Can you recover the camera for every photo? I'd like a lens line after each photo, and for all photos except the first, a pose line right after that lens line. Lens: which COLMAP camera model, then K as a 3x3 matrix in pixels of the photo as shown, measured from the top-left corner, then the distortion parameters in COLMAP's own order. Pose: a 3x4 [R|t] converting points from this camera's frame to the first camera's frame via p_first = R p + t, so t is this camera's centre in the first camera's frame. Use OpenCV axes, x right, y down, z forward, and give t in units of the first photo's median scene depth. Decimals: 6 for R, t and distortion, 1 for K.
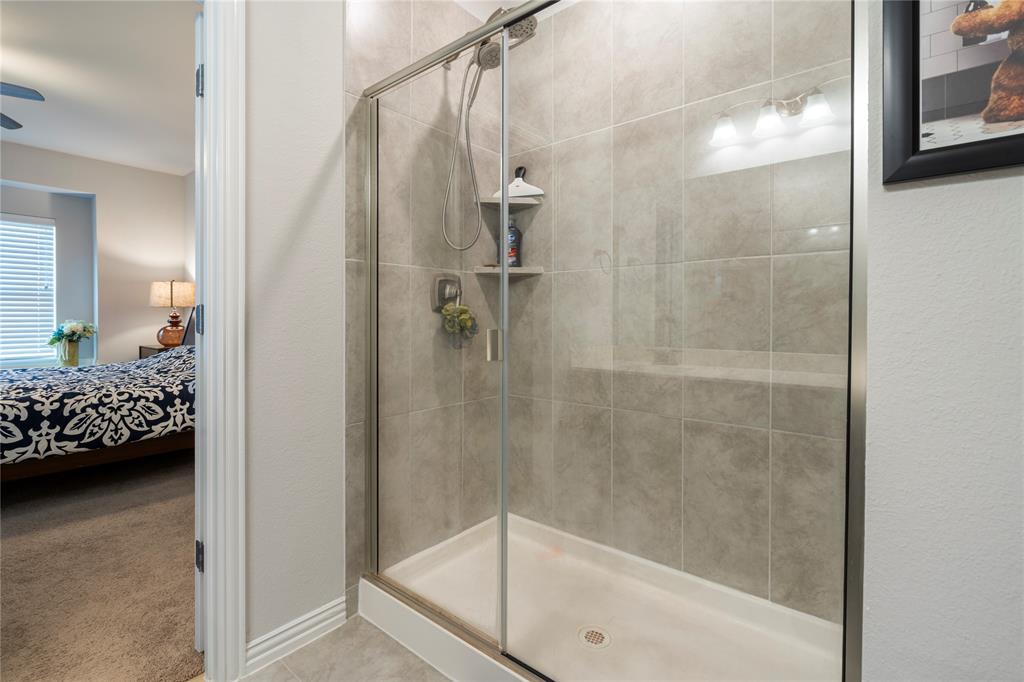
lens RADIAL K [[467.5, 0, 511.1], [0, 467.5, 322.4], [0, 0, 1]] dist [0.001726, 0.000873]
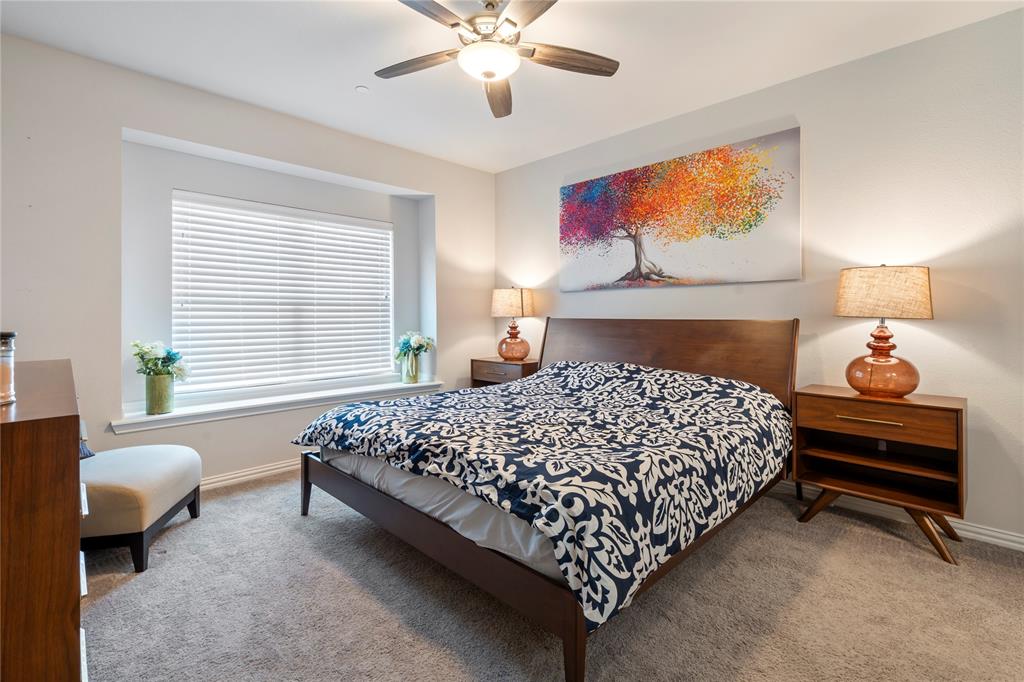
lens RADIAL K [[467.5, 0, 511.1], [0, 467.5, 322.4], [0, 0, 1]] dist [0.001726, 0.000873]
pose [[0.994903, -0.004239, -0.100747, -0.645182], [0.004072, 0.999990, -0.001863, -0.020665], [0.100754, 0.001444, 0.994910, 0.098728]]
